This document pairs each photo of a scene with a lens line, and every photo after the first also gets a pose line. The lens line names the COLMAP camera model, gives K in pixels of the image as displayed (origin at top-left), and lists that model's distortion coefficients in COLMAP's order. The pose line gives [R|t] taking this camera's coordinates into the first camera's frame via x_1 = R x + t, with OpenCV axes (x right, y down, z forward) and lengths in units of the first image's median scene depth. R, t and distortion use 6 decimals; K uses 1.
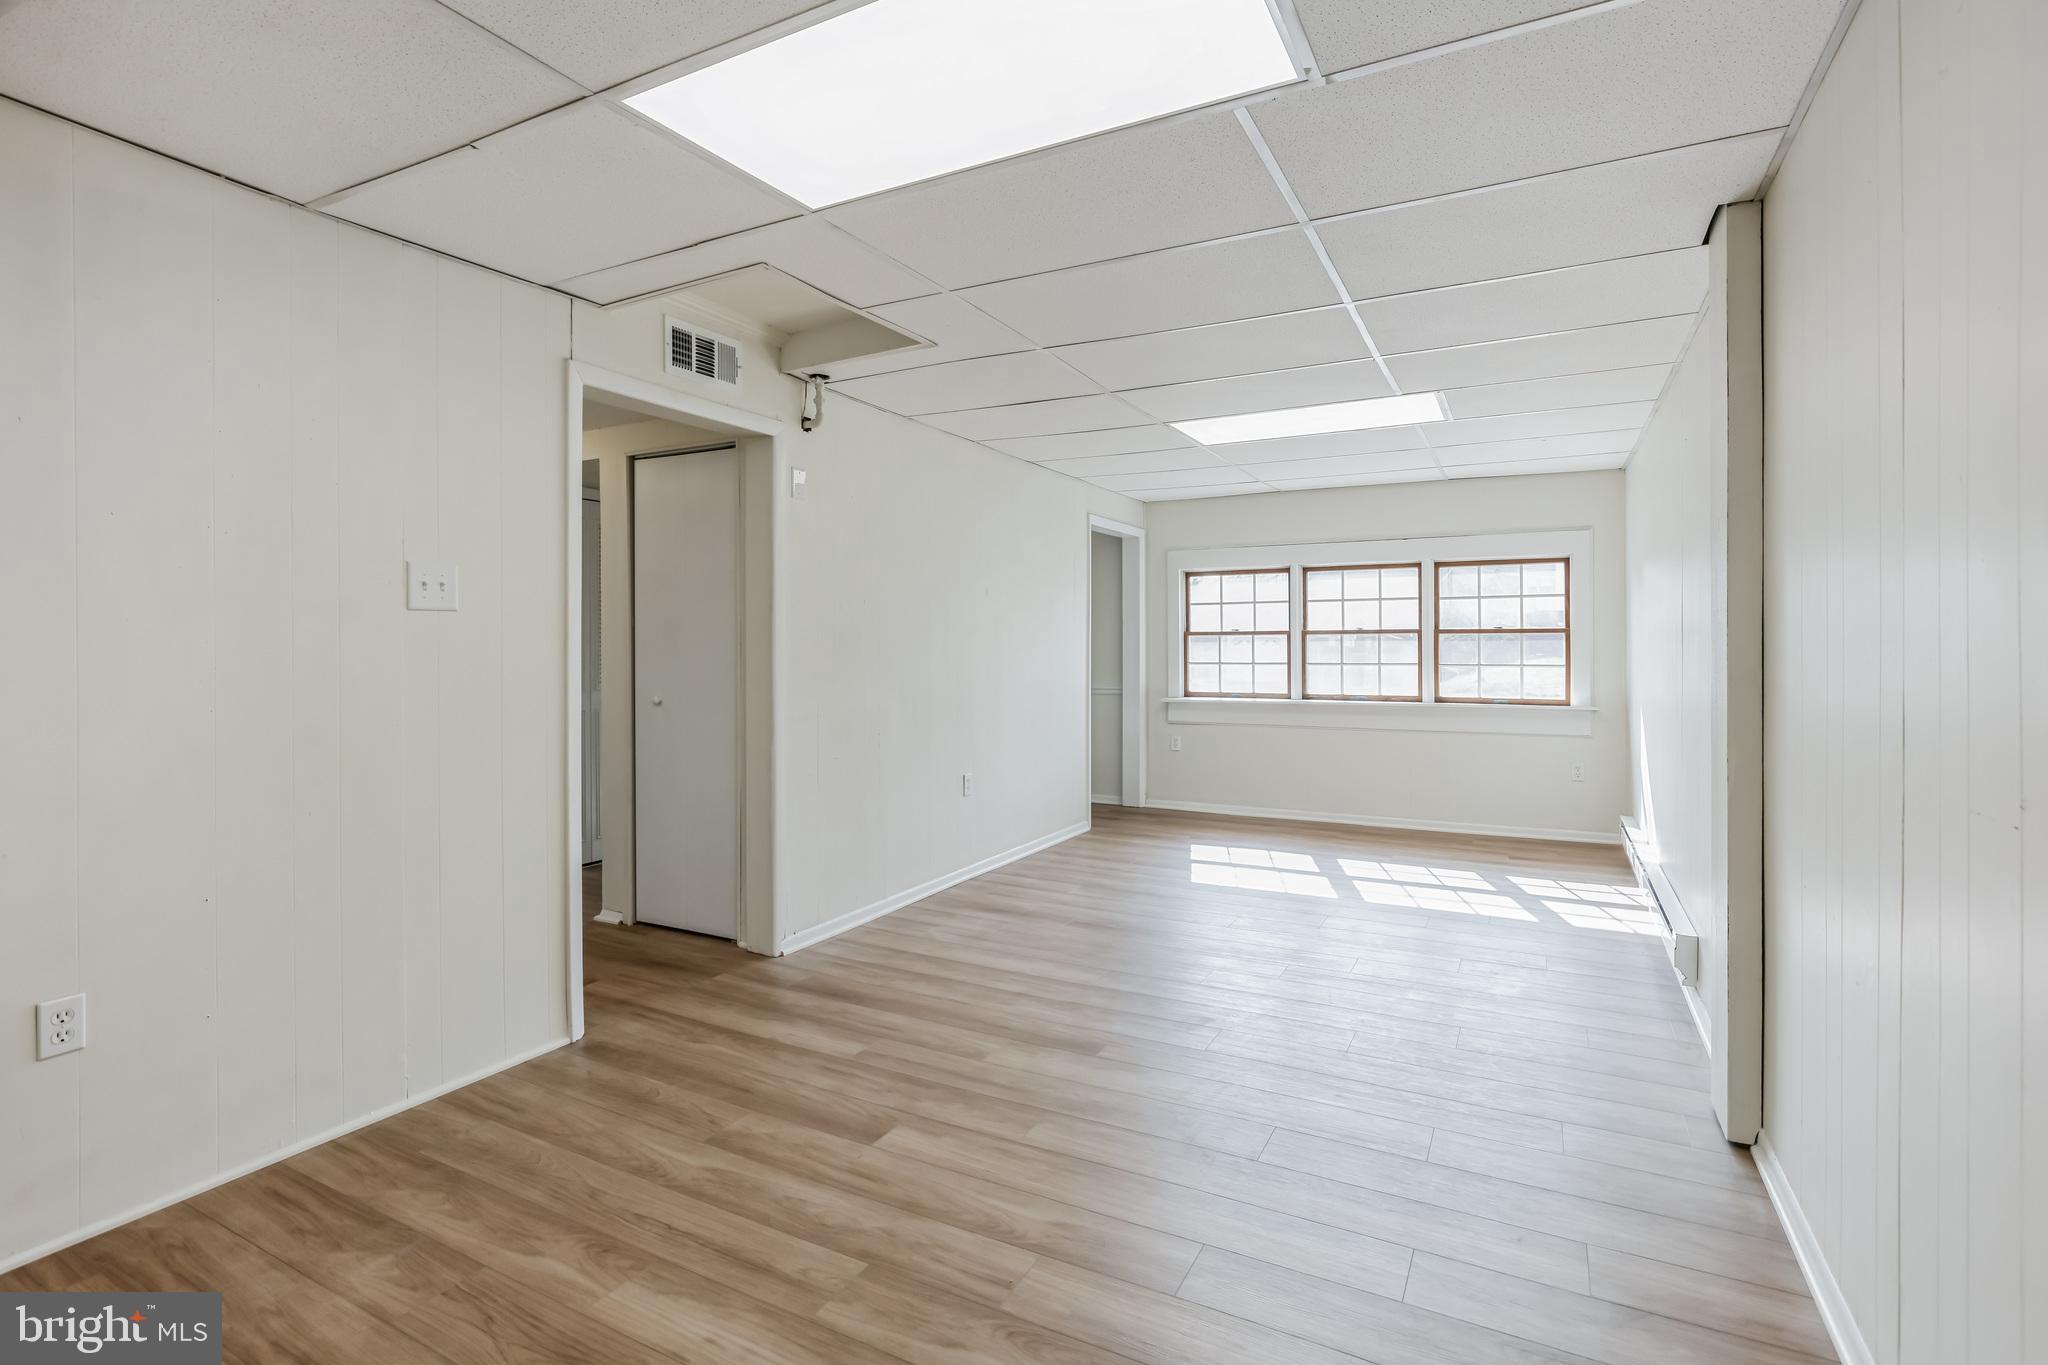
lens RADIAL K [[963.0, 0, 1029.4], [0, 963.0, 662.6], [0, 0, 1]] dist [-0.019546, -0.000086]
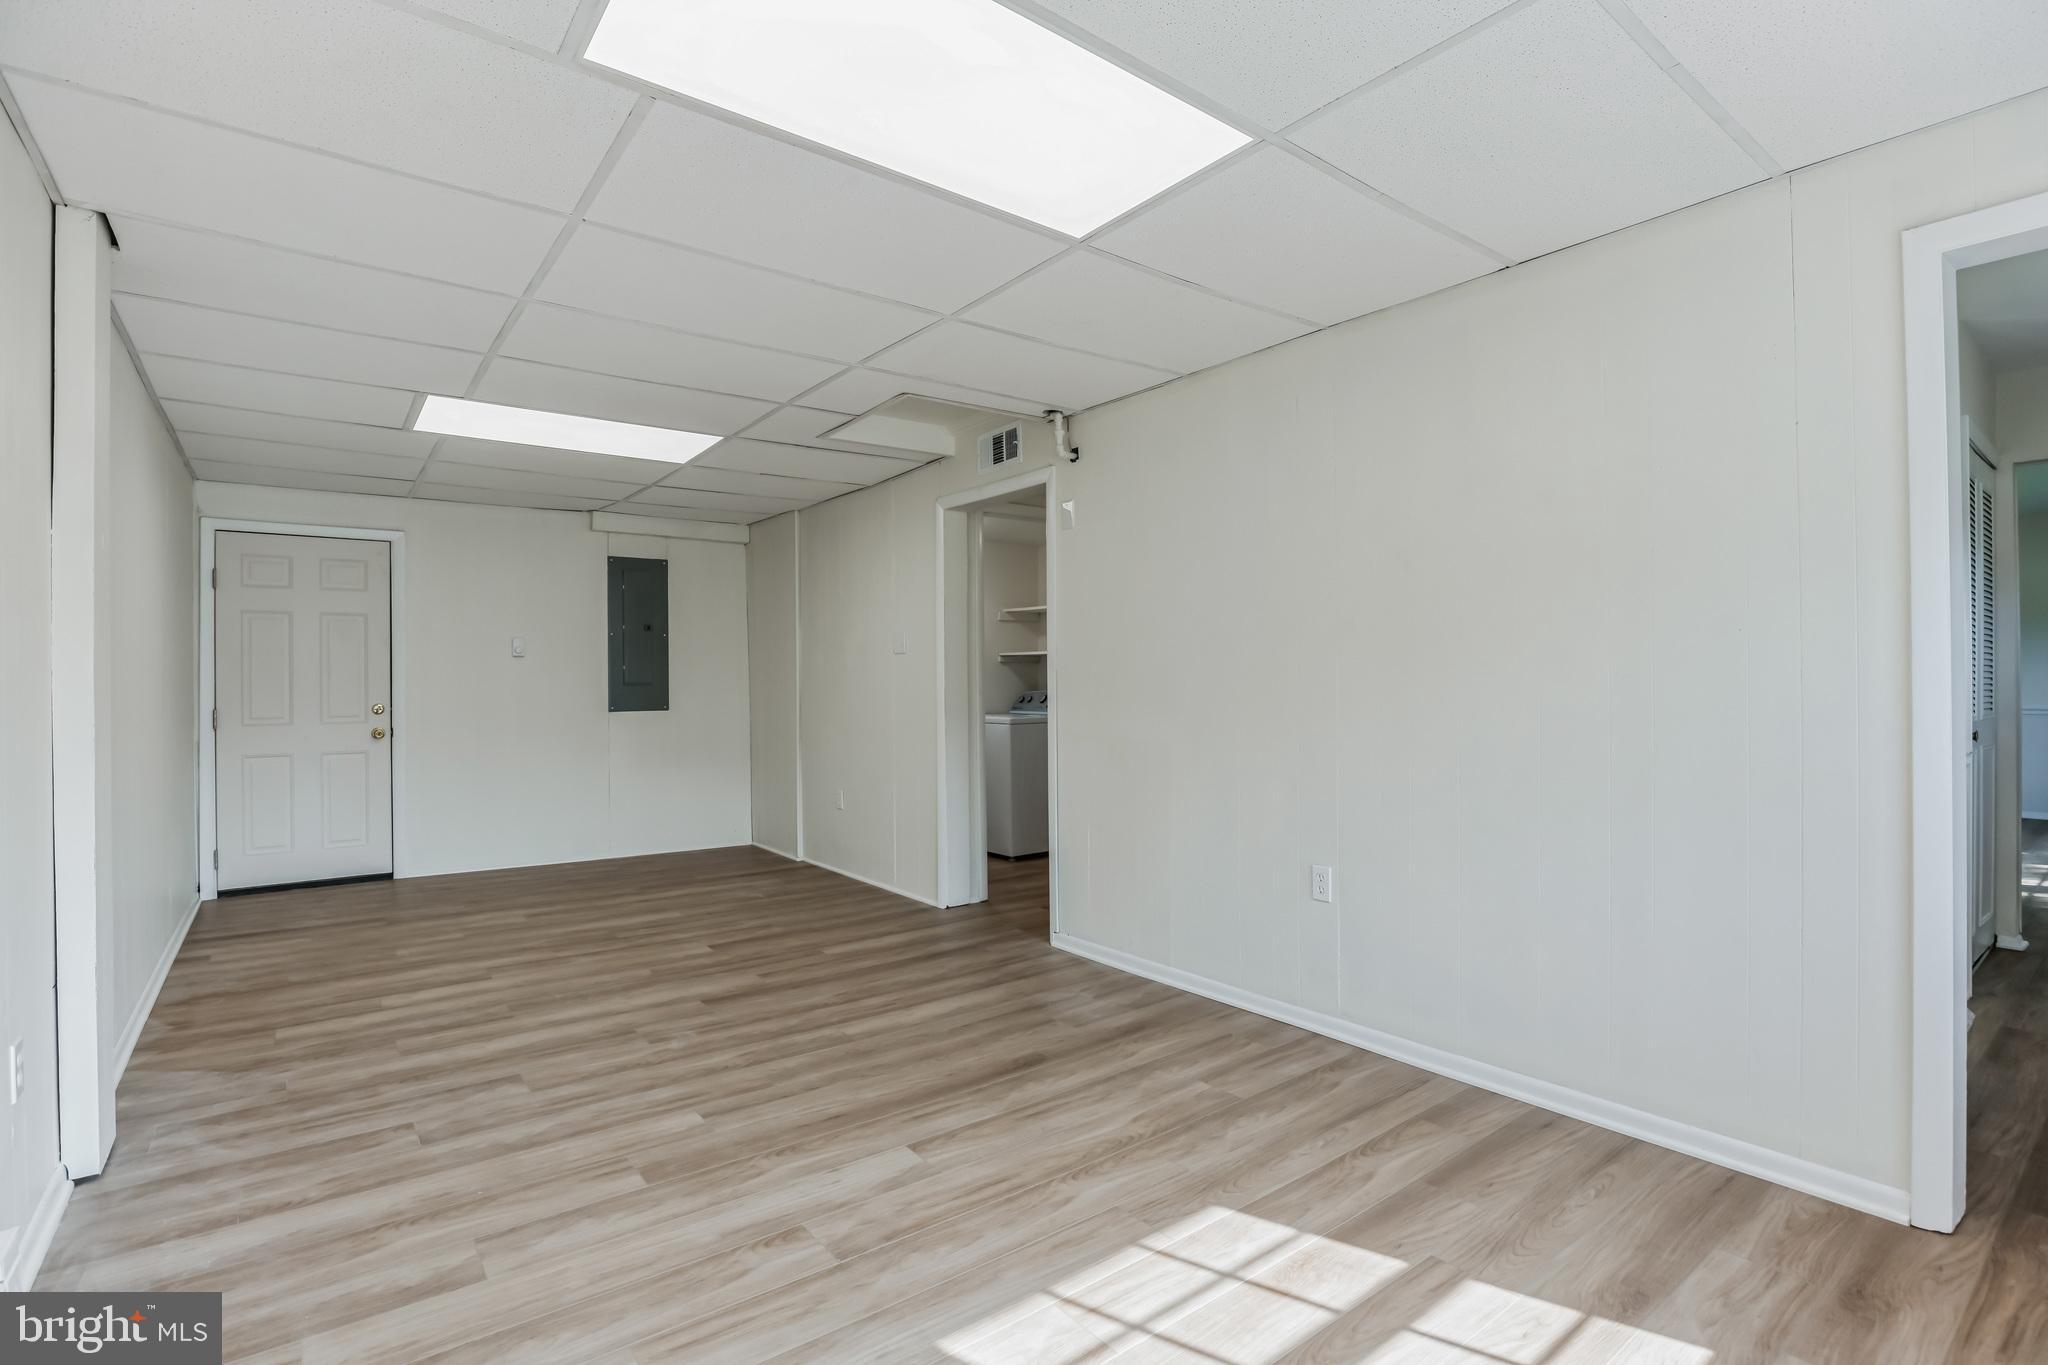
lens RADIAL K [[947.6, 0, 1024.0], [0, 947.6, 682.5], [0, 0, 1]] dist [-0.000131, 0.000045]
pose [[-0.428360, 0.004896, -0.903595, 0.834936], [0.000960, 0.999987, 0.004963, -0.004257], [0.903608, 0.001259, -0.428359, 1.607932]]
